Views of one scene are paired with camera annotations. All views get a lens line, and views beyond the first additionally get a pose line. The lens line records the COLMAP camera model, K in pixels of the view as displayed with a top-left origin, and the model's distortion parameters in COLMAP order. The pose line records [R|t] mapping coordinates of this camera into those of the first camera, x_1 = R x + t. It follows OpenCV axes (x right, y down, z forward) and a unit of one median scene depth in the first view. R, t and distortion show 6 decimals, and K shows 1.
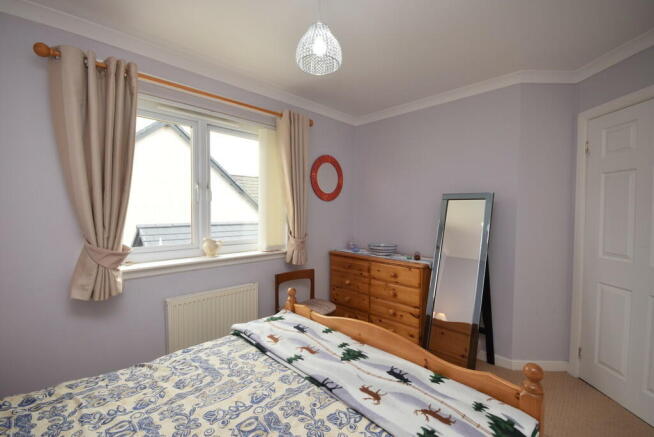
lens RADIAL K [[288.7, 0, 323.4], [0, 288.7, 217.9], [0, 0, 1]] dist [-0.001805, -0.000393]
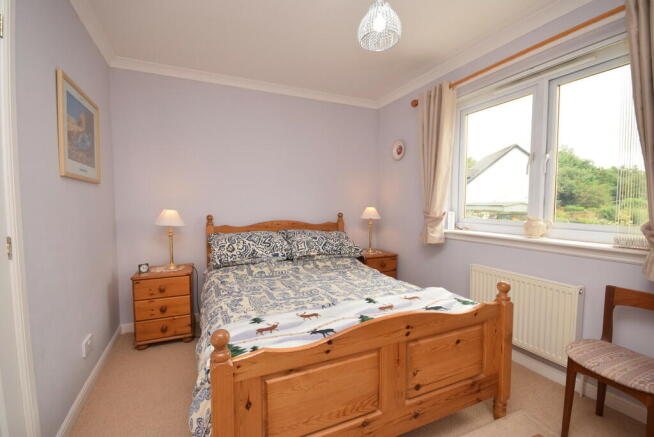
lens RADIAL K [[288.7, 0, 323.4], [0, 288.7, 217.9], [0, 0, 1]] dist [-0.001805, -0.000393]
pose [[-0.343196, 0.048515, -0.938010, 1.096026], [-0.025304, 0.997825, 0.060867, 0.065769], [0.938923, 0.044625, -0.341221, 1.203159]]
